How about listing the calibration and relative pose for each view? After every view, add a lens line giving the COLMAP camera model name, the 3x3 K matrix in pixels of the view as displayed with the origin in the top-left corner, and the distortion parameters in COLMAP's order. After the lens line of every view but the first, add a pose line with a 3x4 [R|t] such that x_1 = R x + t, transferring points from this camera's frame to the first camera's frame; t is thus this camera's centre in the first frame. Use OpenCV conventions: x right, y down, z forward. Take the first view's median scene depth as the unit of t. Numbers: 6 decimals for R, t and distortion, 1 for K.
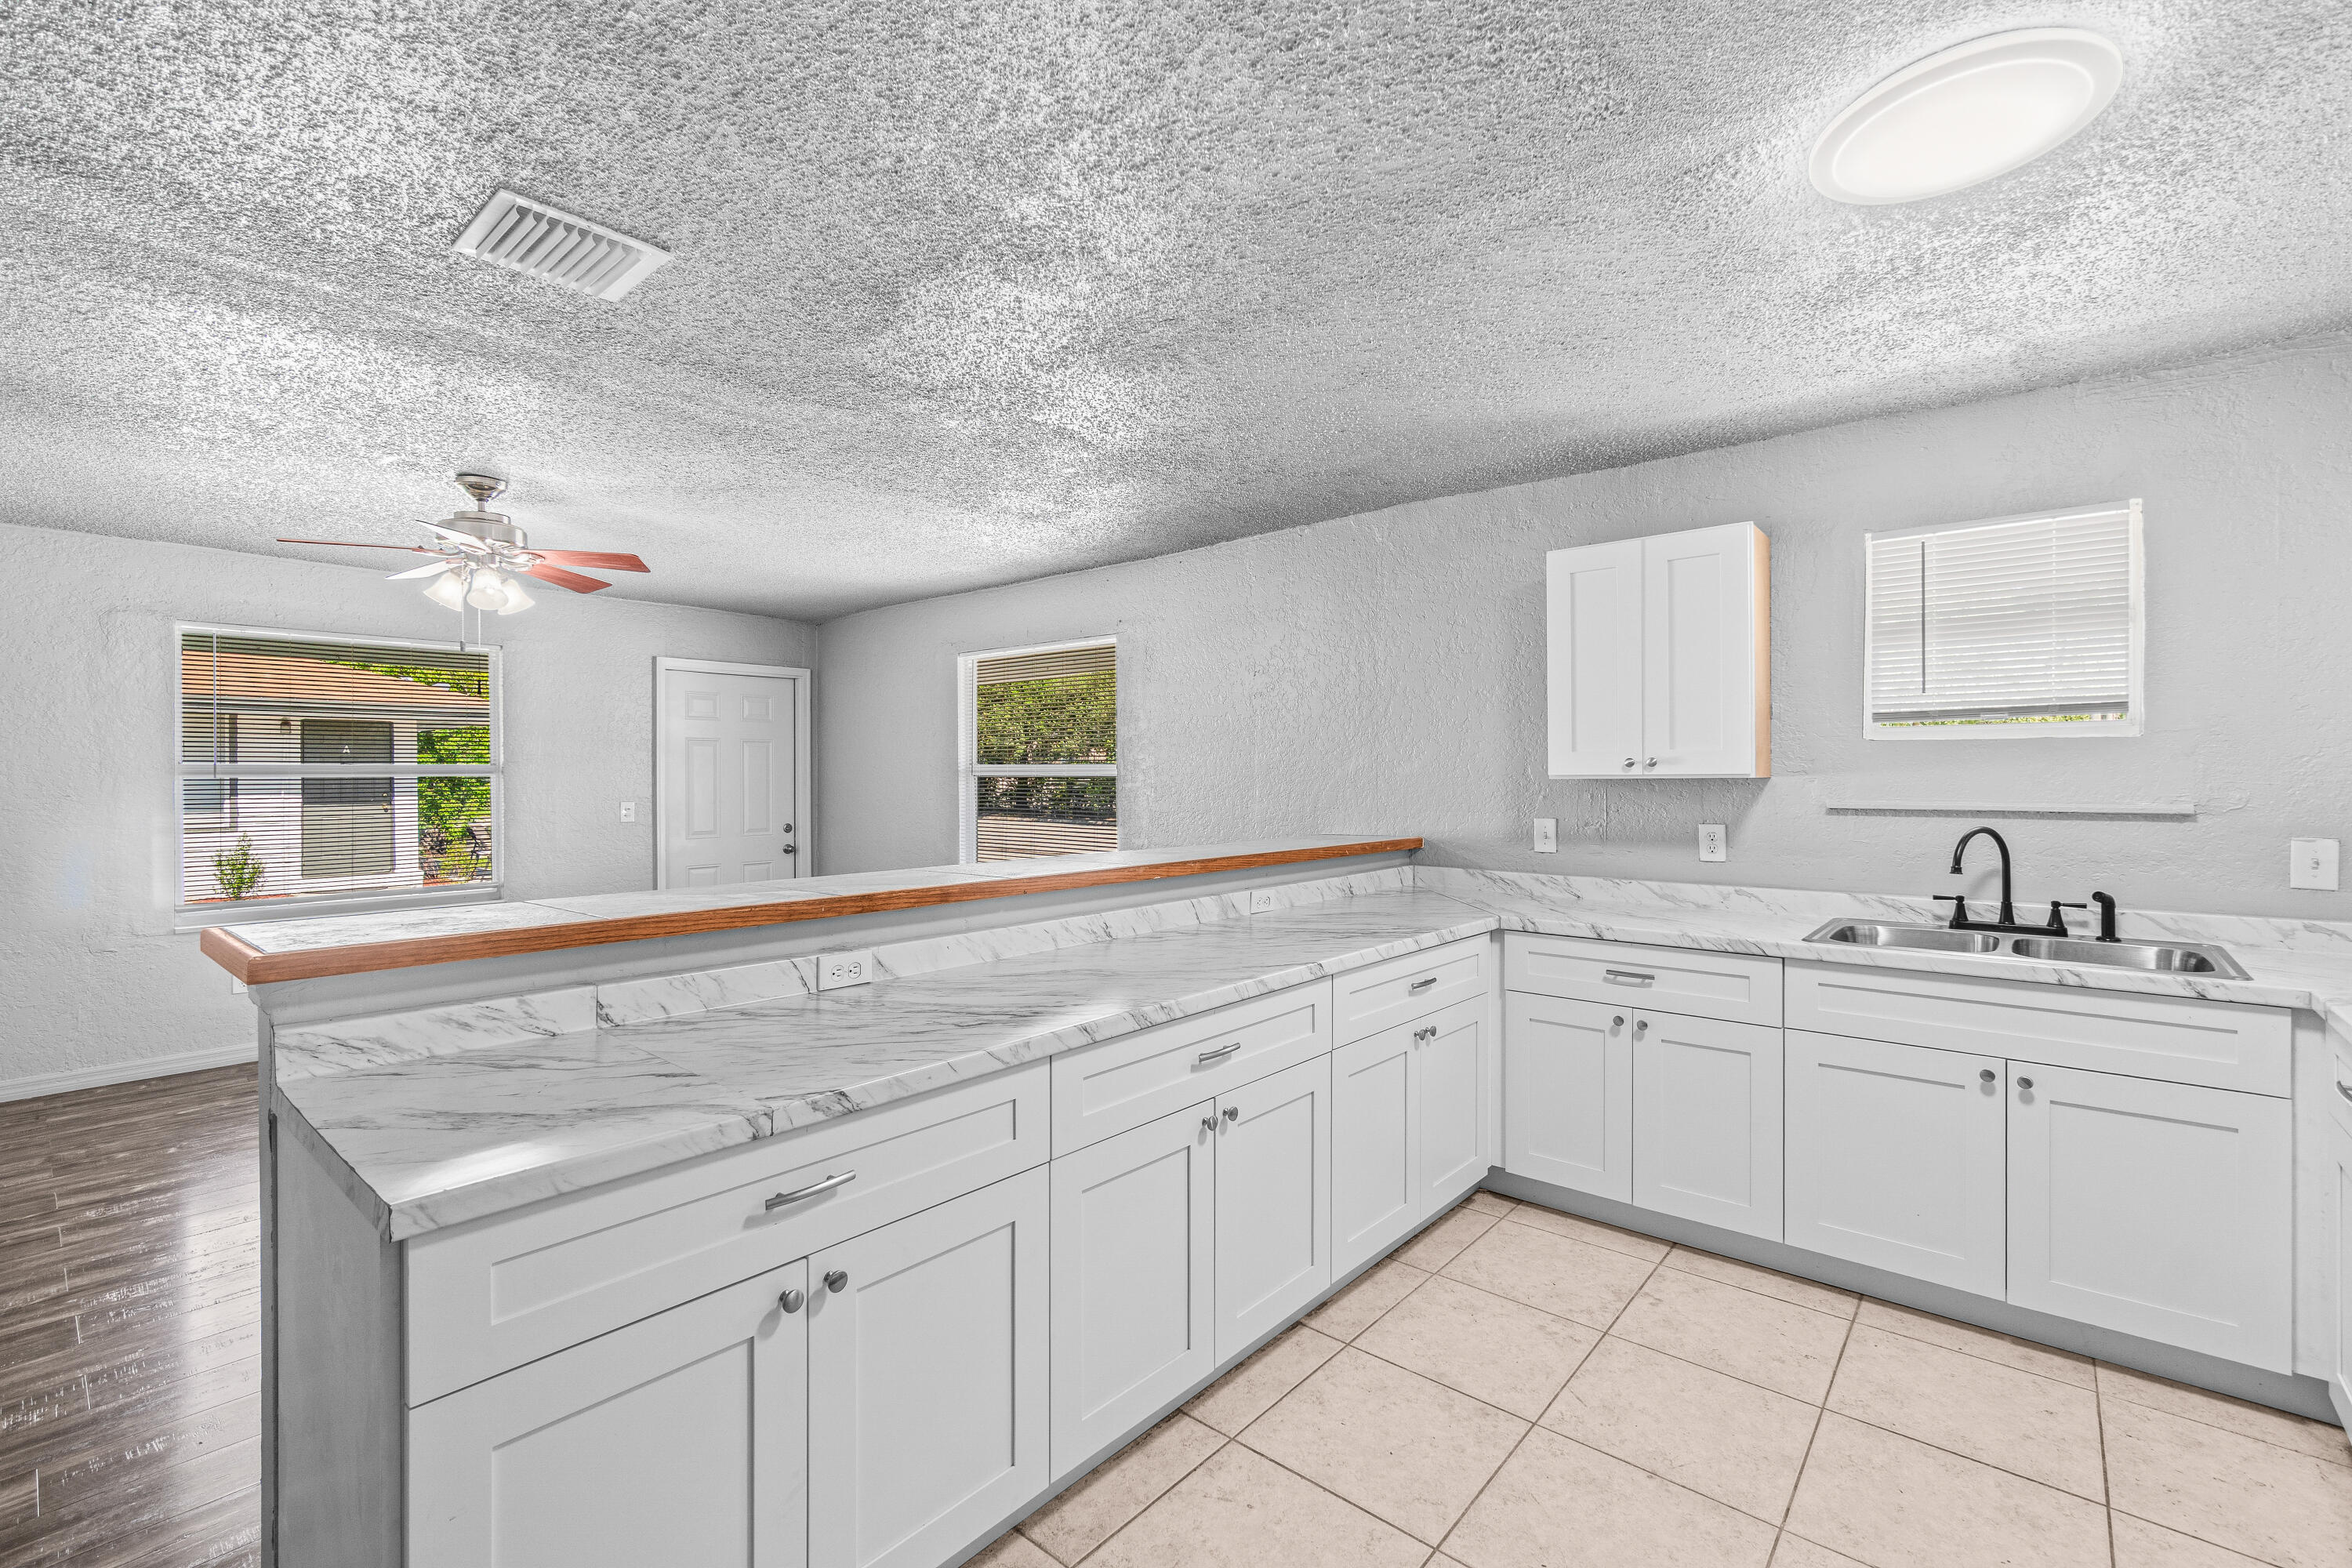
lens RADIAL K [[1014.0, 0, 1172.3], [0, 1014.0, 769.5], [0, 0, 1]] dist [-0.005252, 0.003326]
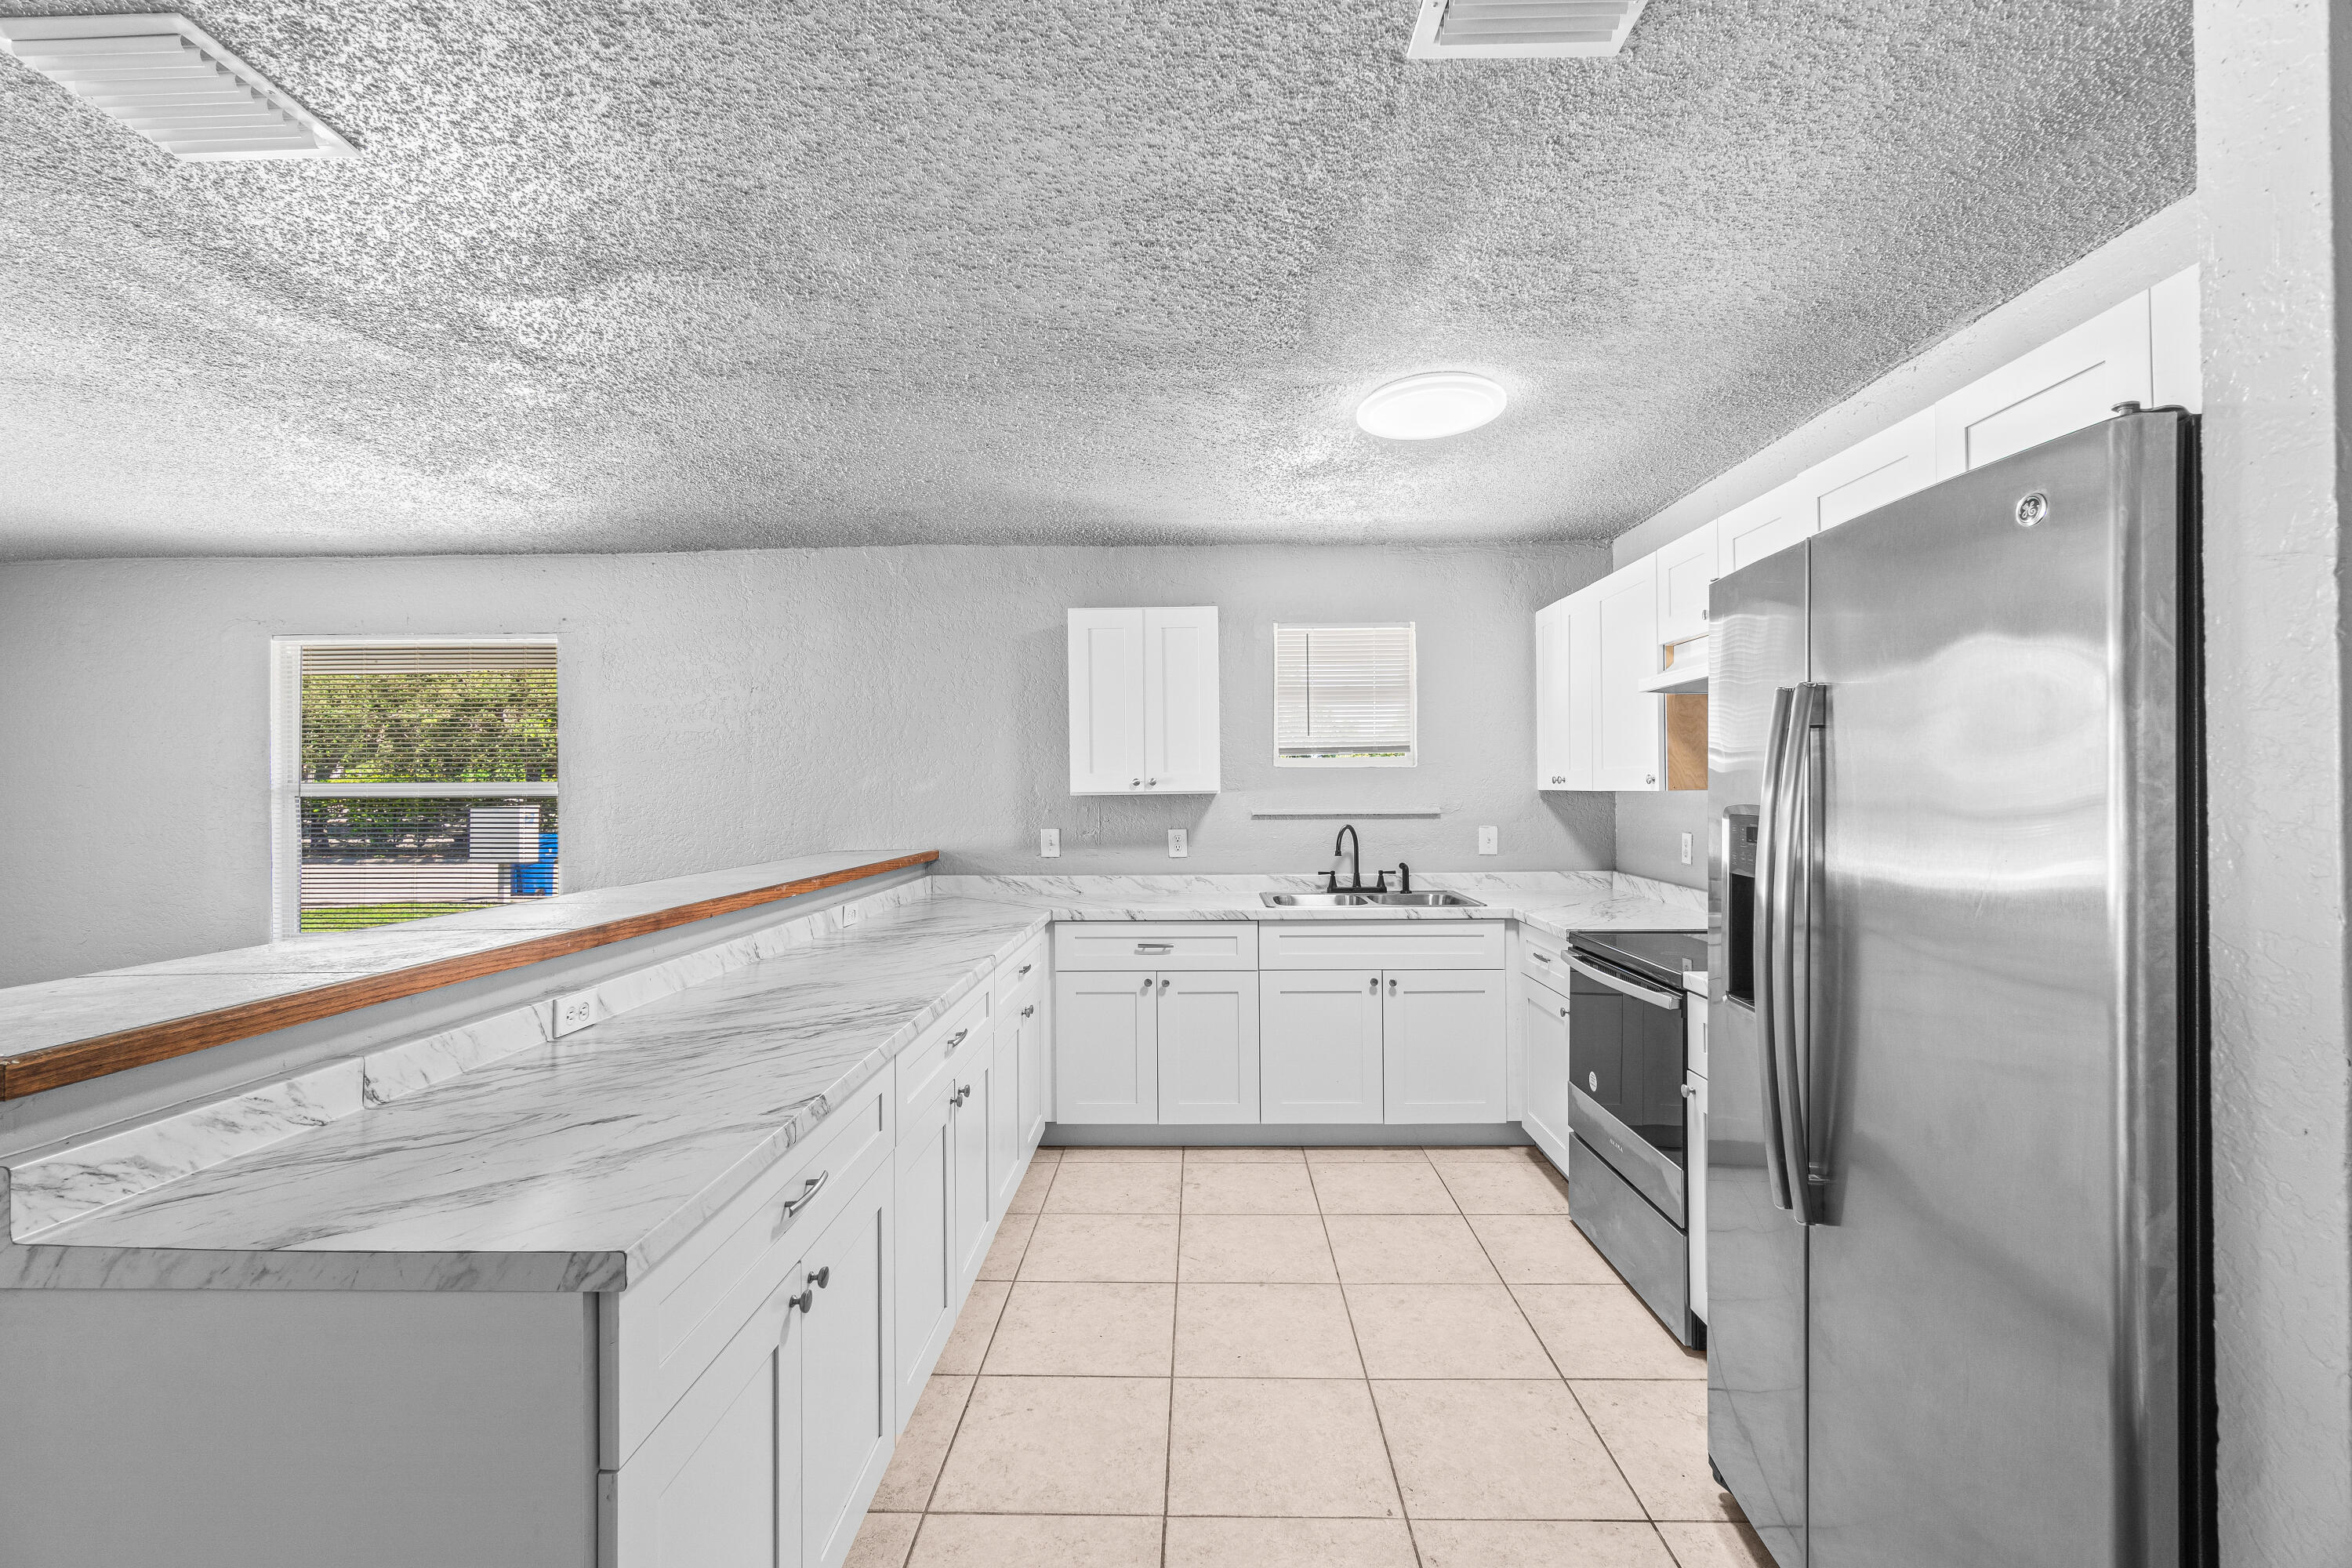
lens RADIAL K [[1014.0, 0, 1172.3], [0, 1014.0, 769.5], [0, 0, 1]] dist [-0.005252, 0.003326]
pose [[0.775104, 0.009922, 0.631756, -0.353358], [0.001640, 0.999842, -0.017715, -0.000025], [-0.631832, 0.014767, 0.774965, -0.022086]]
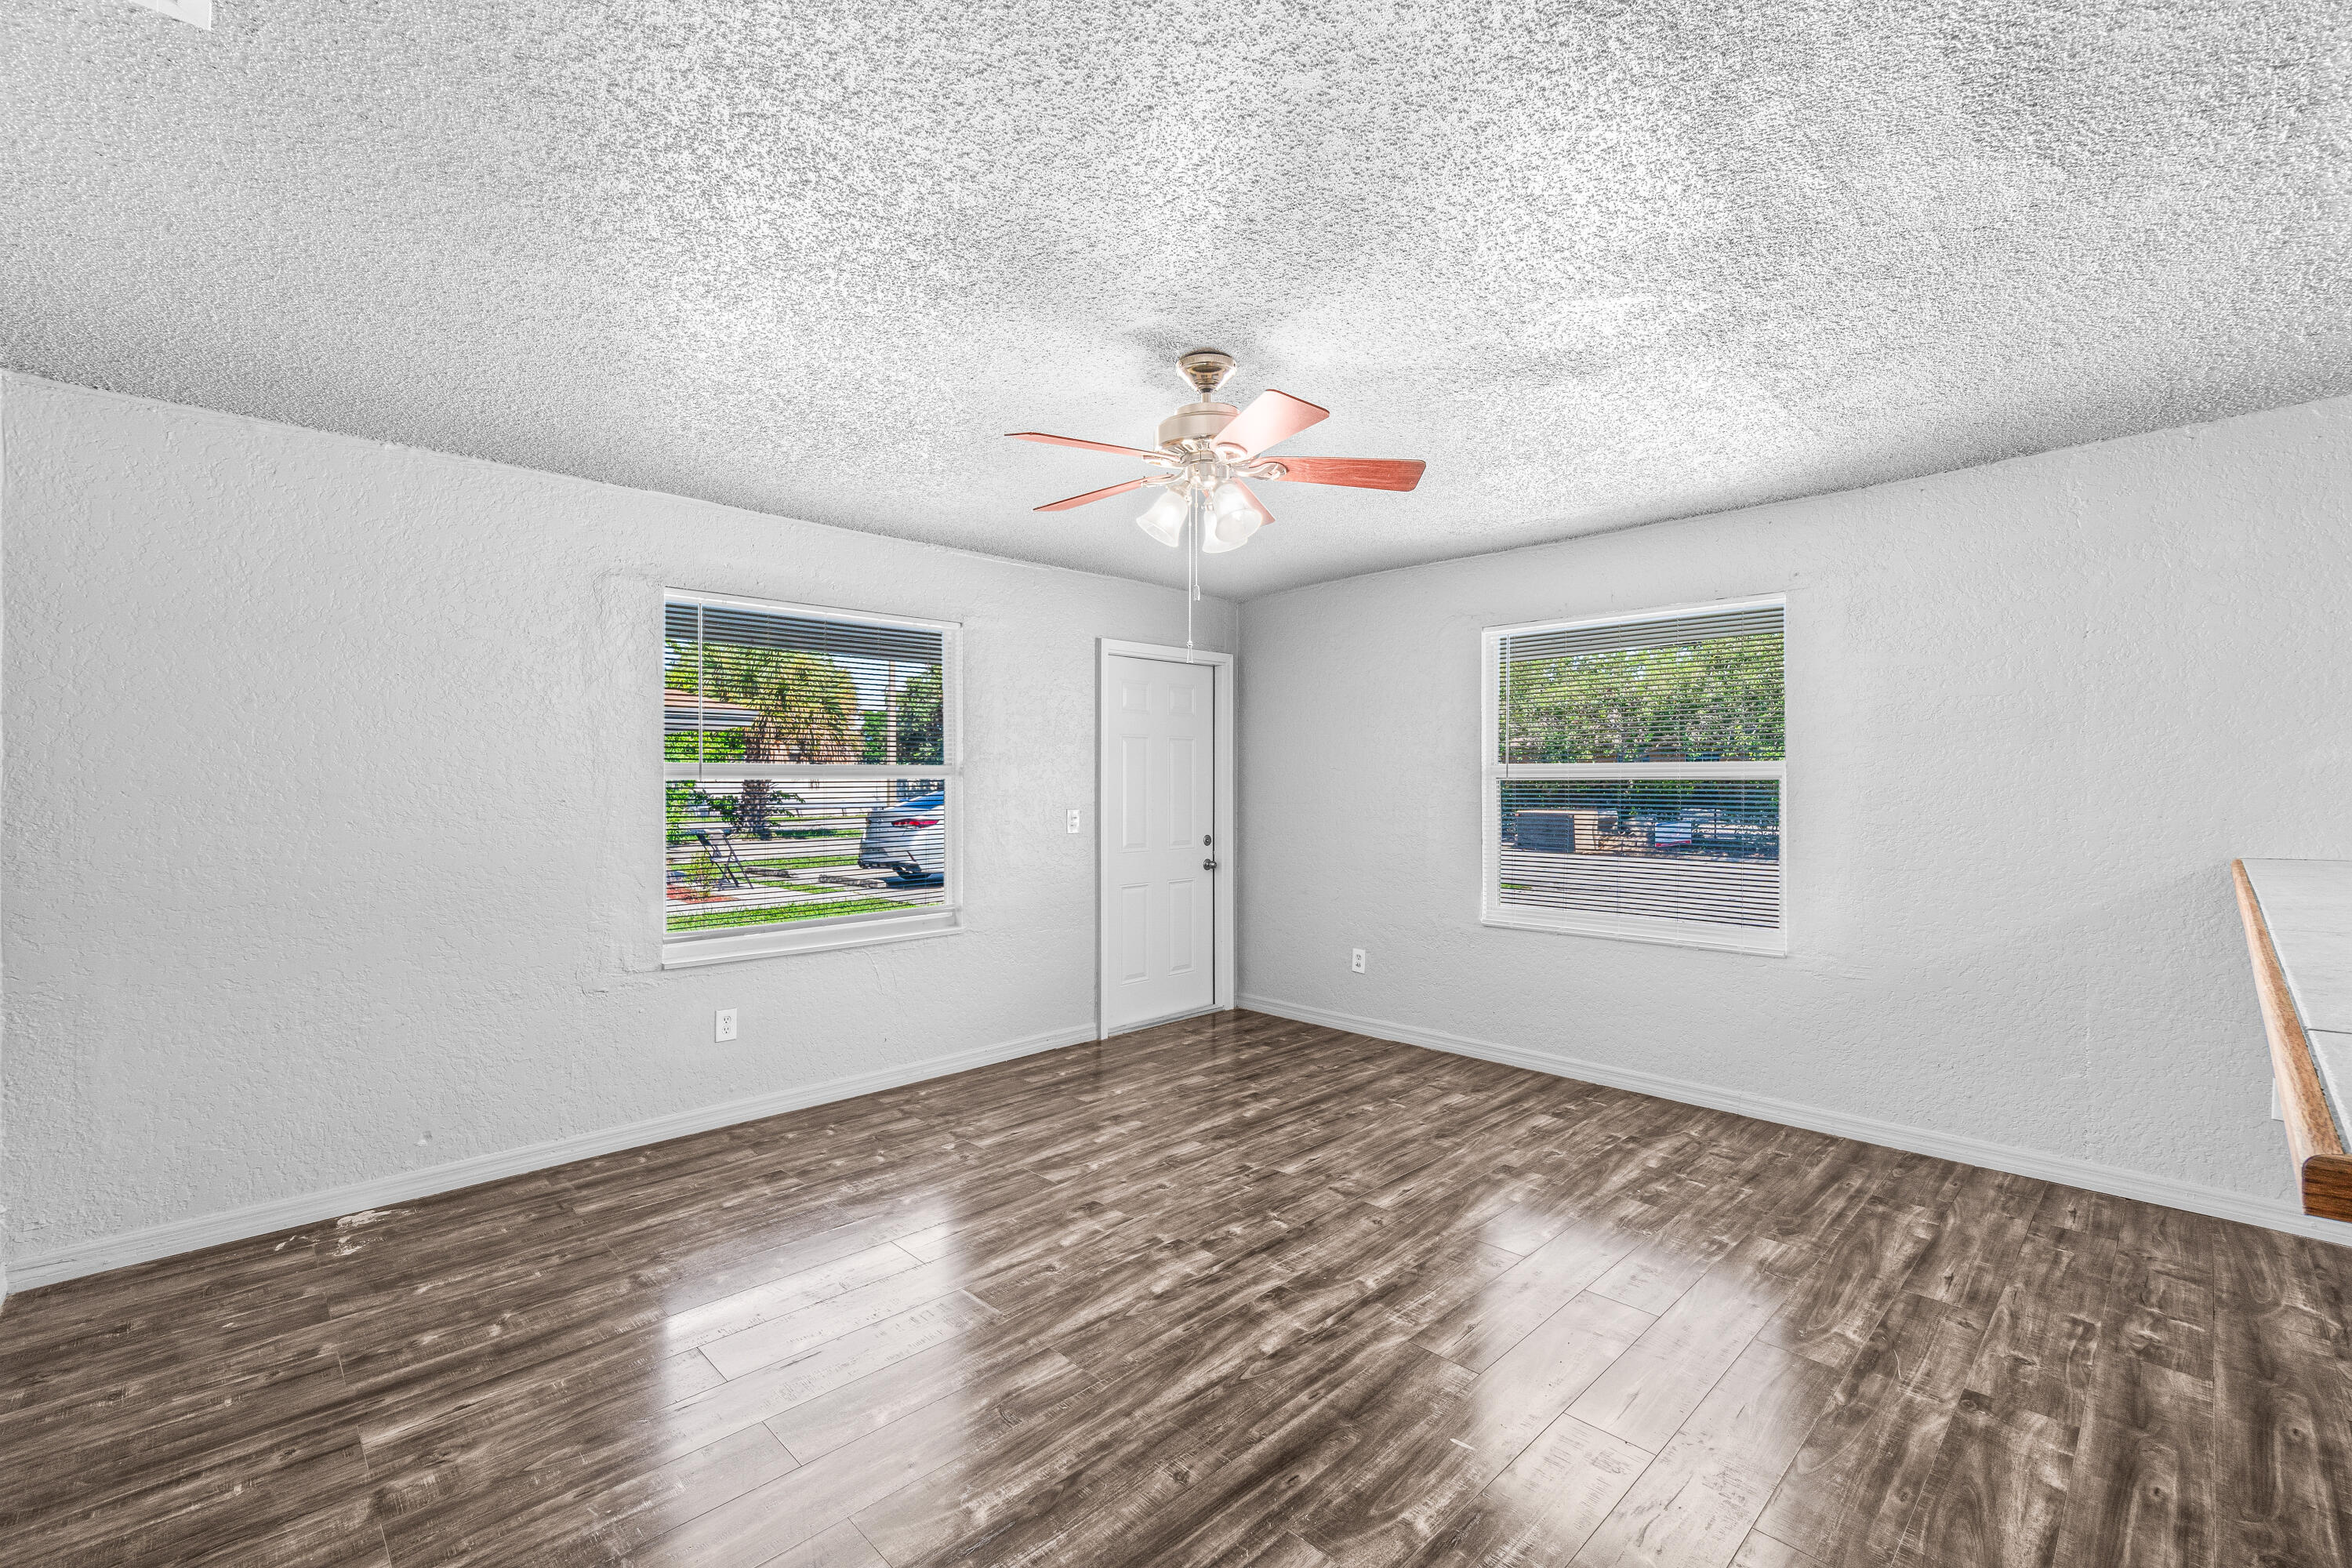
lens RADIAL K [[998.4, 0, 1177.3], [0, 998.4, 777.4], [0, 0, 1]] dist [-0.001083, 0.000191]
pose [[0.995848, 0.001464, -0.091016, -0.793436], [-0.001285, 0.999997, 0.002025, 0.007079], [0.091018, -0.001900, 0.995847, 0.371939]]
